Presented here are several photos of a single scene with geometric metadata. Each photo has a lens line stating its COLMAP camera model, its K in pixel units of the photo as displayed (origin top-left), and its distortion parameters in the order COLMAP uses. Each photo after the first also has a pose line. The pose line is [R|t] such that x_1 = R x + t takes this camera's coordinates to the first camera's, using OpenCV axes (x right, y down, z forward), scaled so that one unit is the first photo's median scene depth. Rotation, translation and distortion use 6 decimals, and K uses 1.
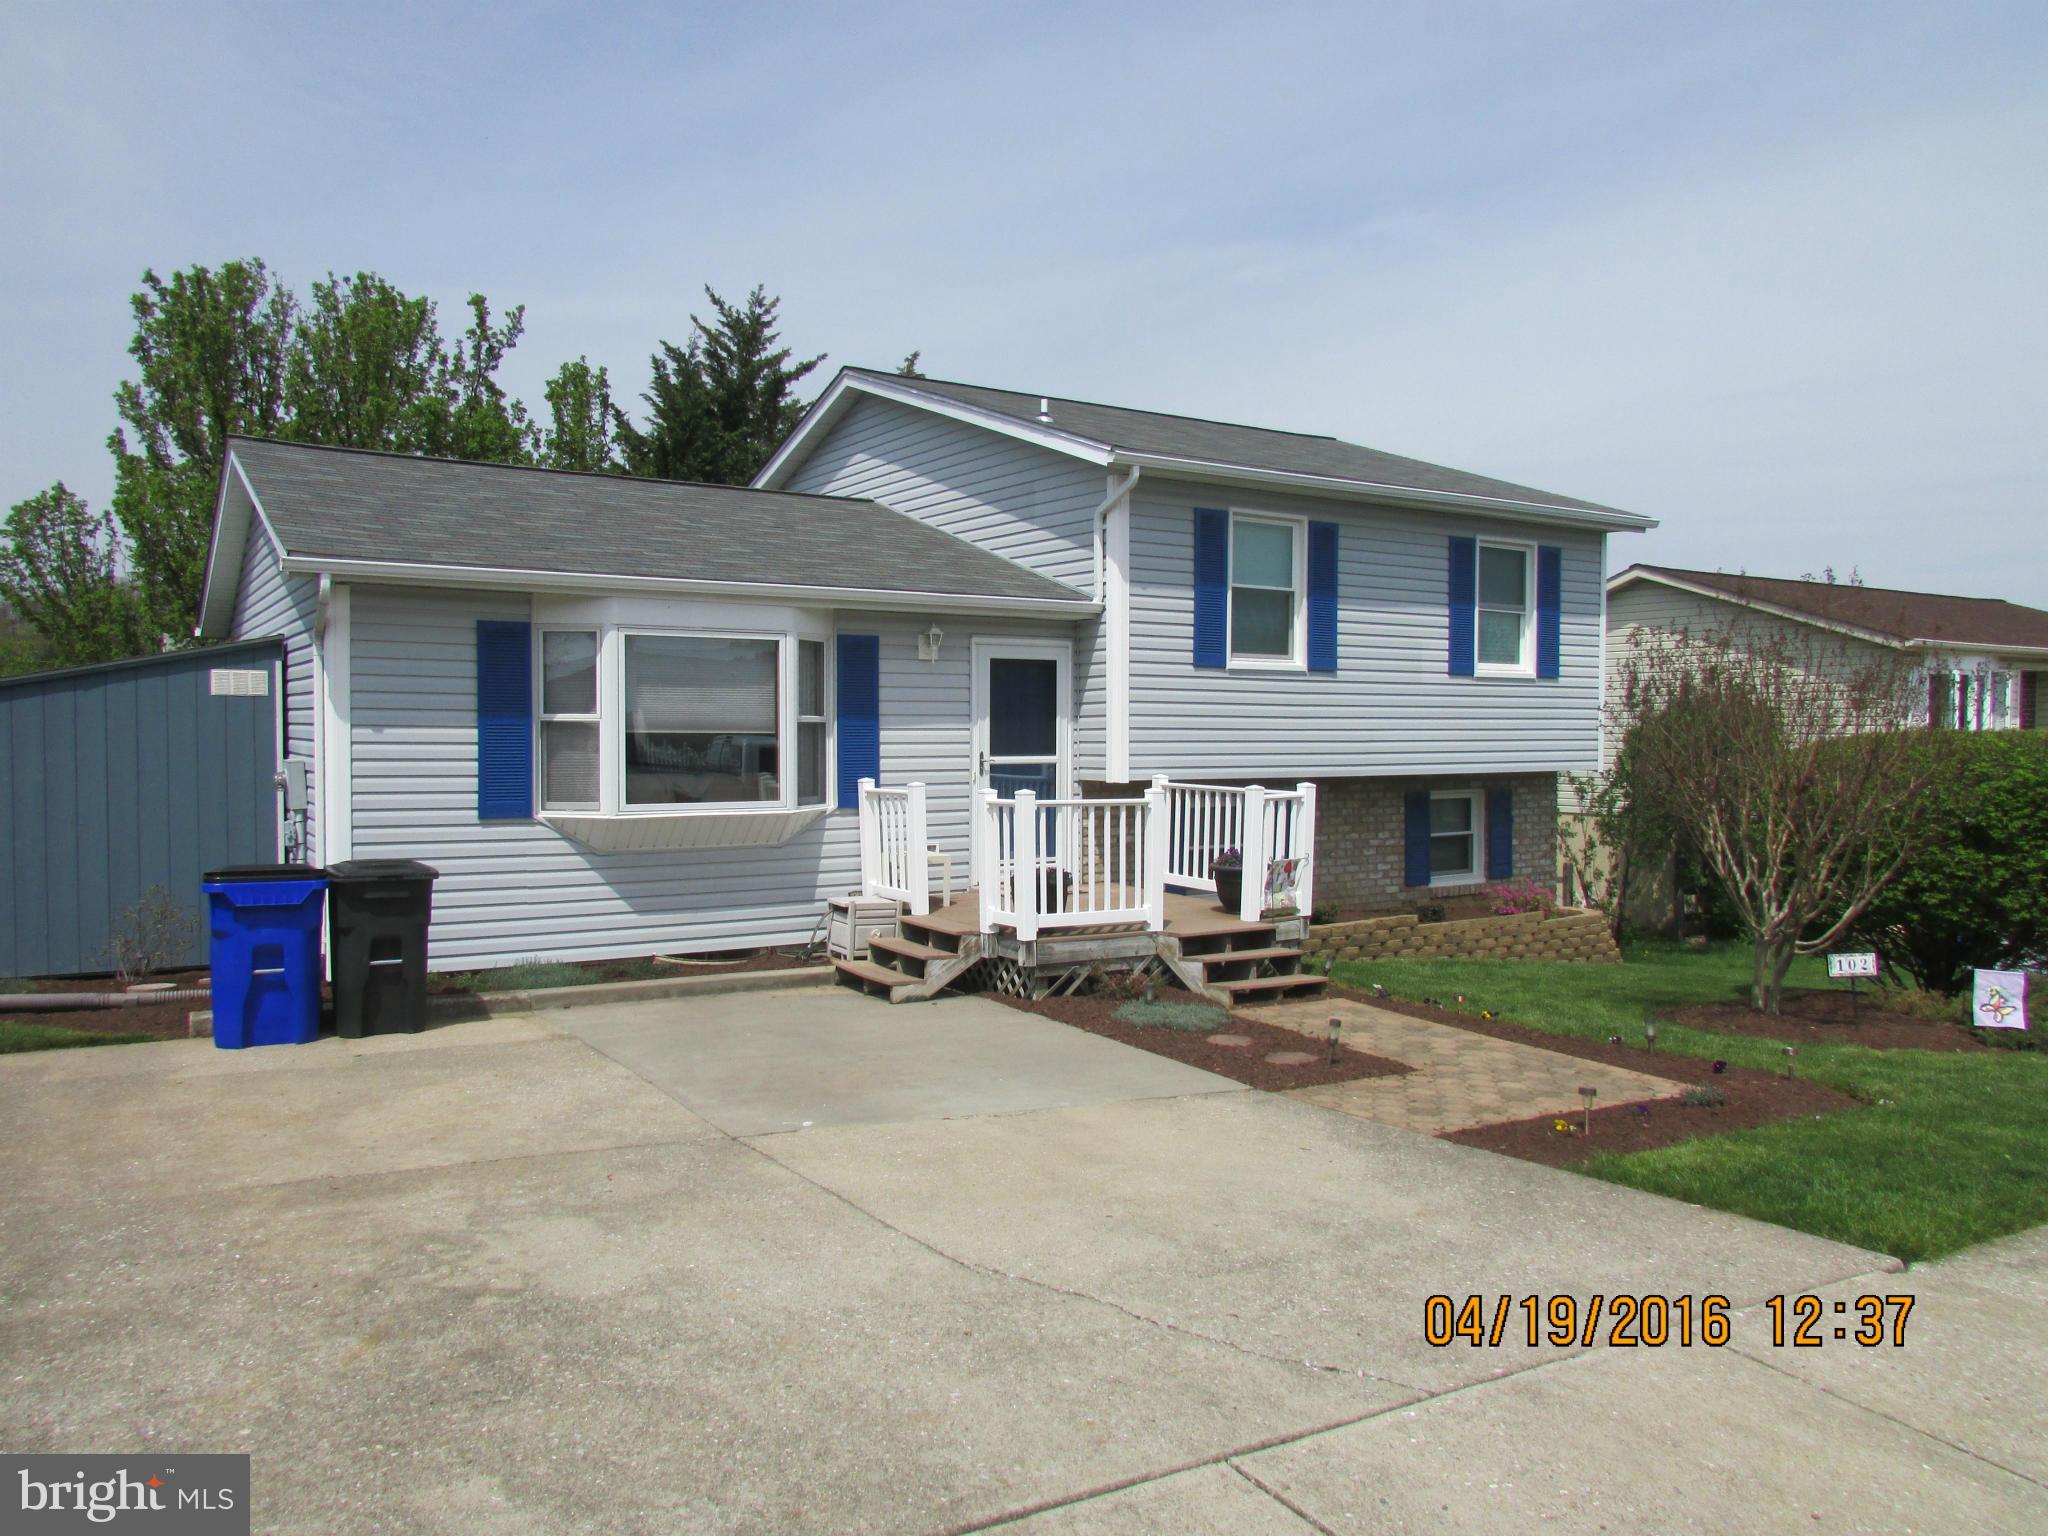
lens RADIAL K [[1503.7, 0, 1023.5], [0, 1503.7, 778.6], [0, 0, 1]] dist [-0.027393, 0.005619]
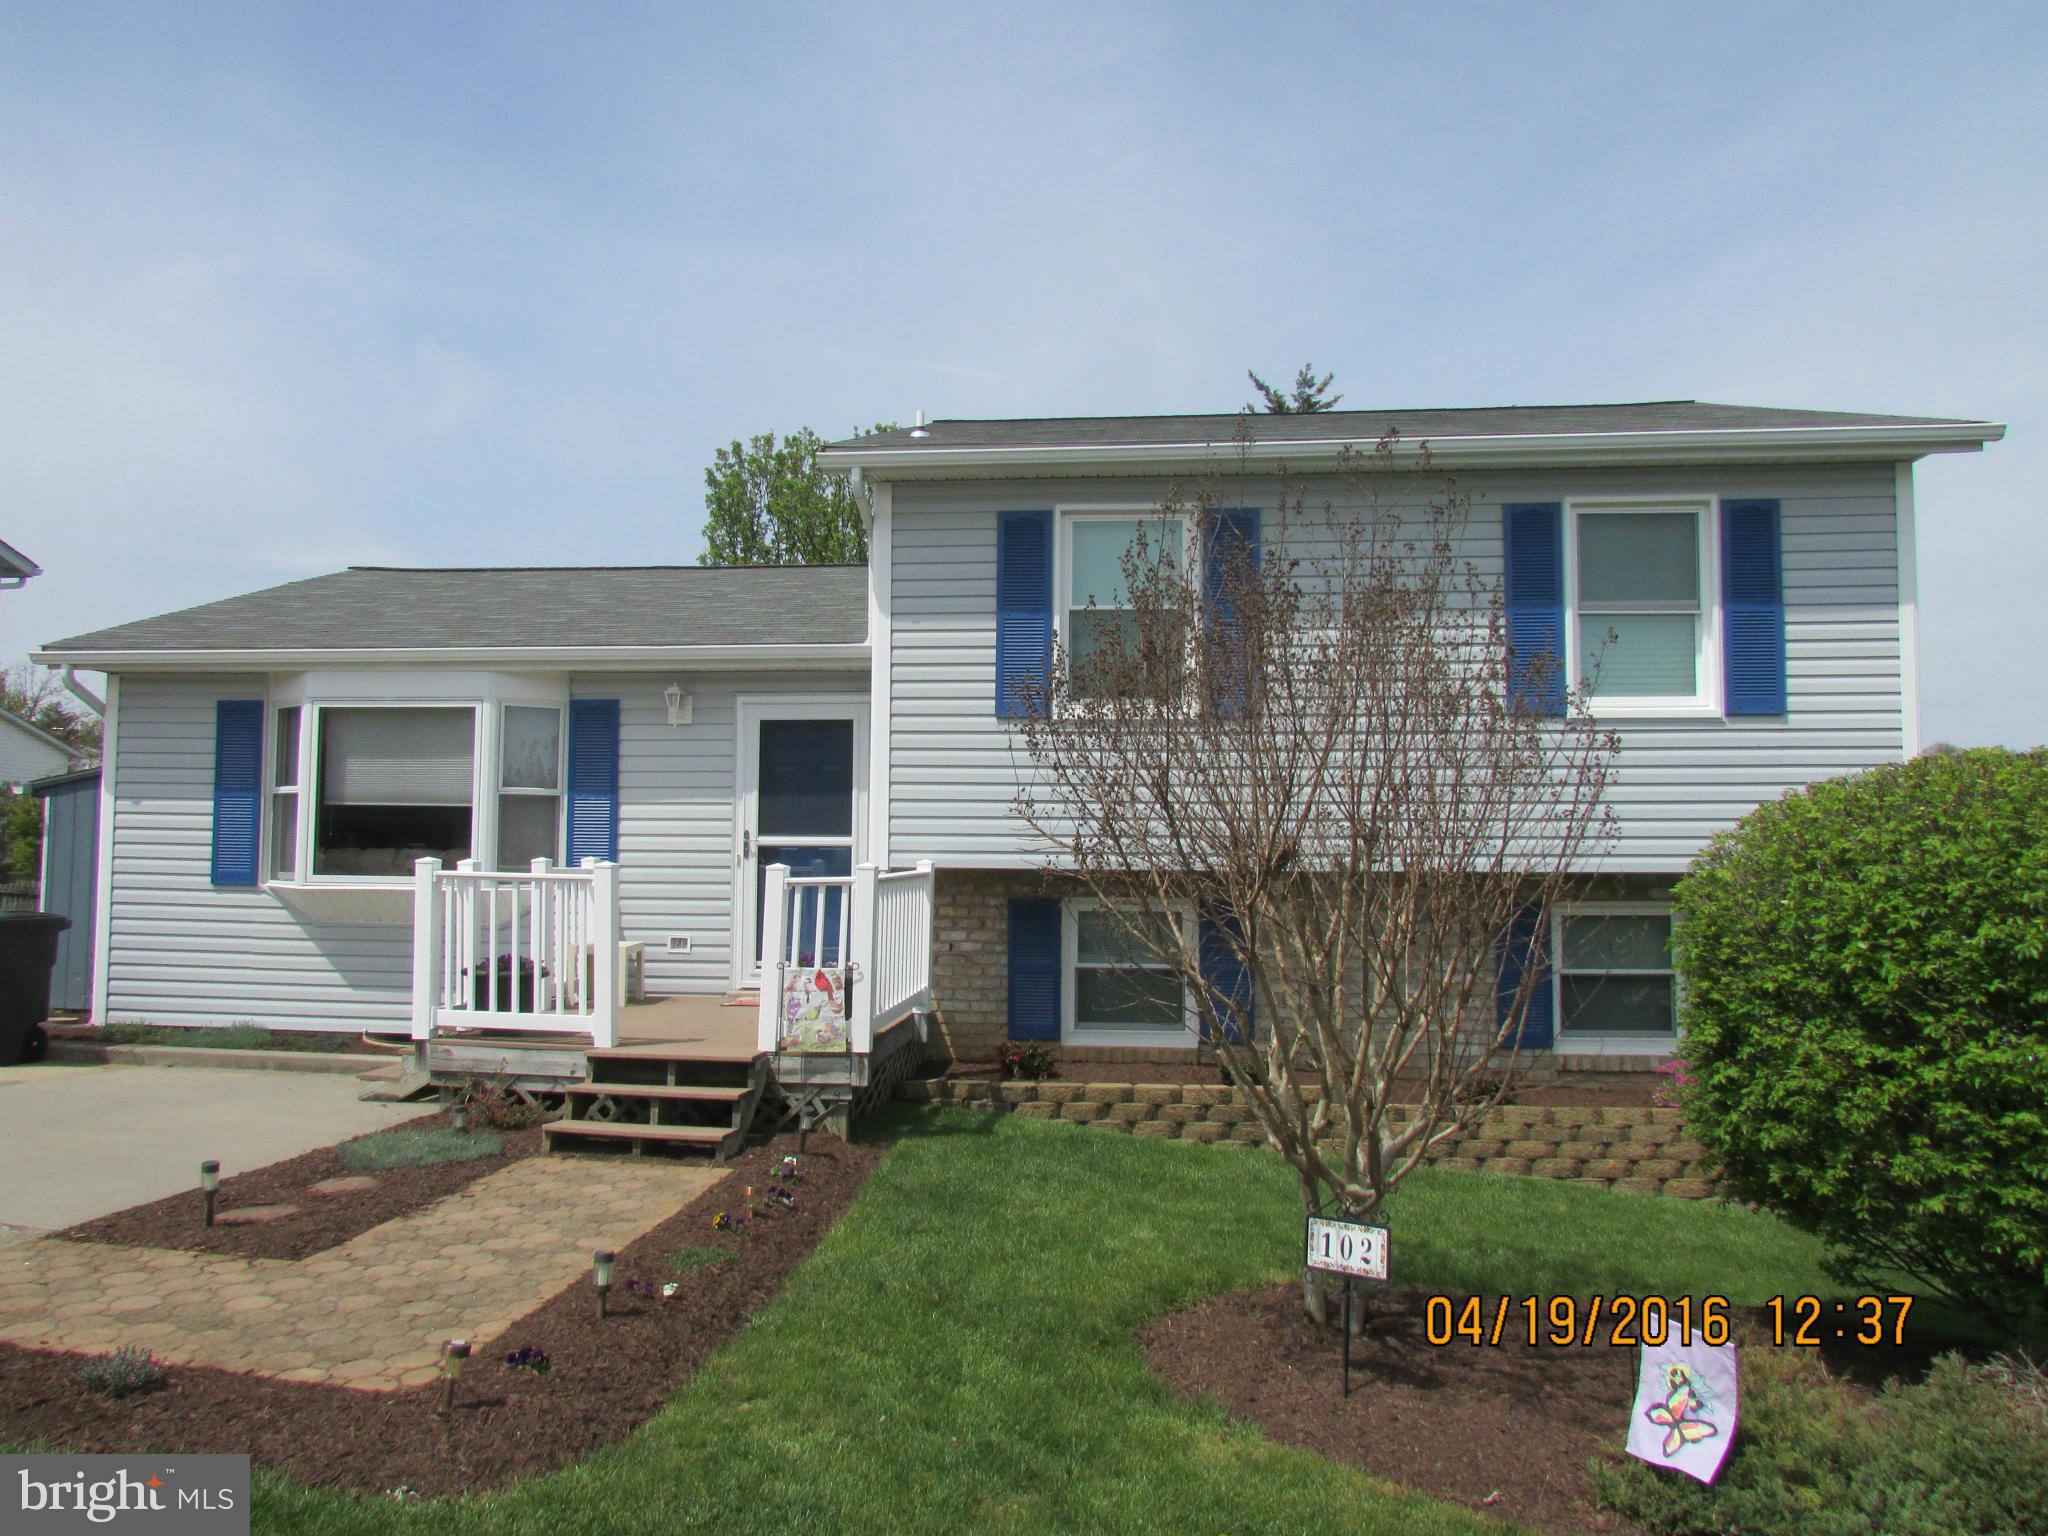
lens RADIAL K [[1503.7, 0, 1025.1], [0, 1503.7, 761.9], [0, 0, 1]] dist [-0.027393, 0.005619]
pose [[0.762501, -0.036615, -0.645950, 0.663775], [-0.029634, 0.995373, -0.091404, 0.016927], [0.646308, 0.088838, 0.757888, 0.478945]]
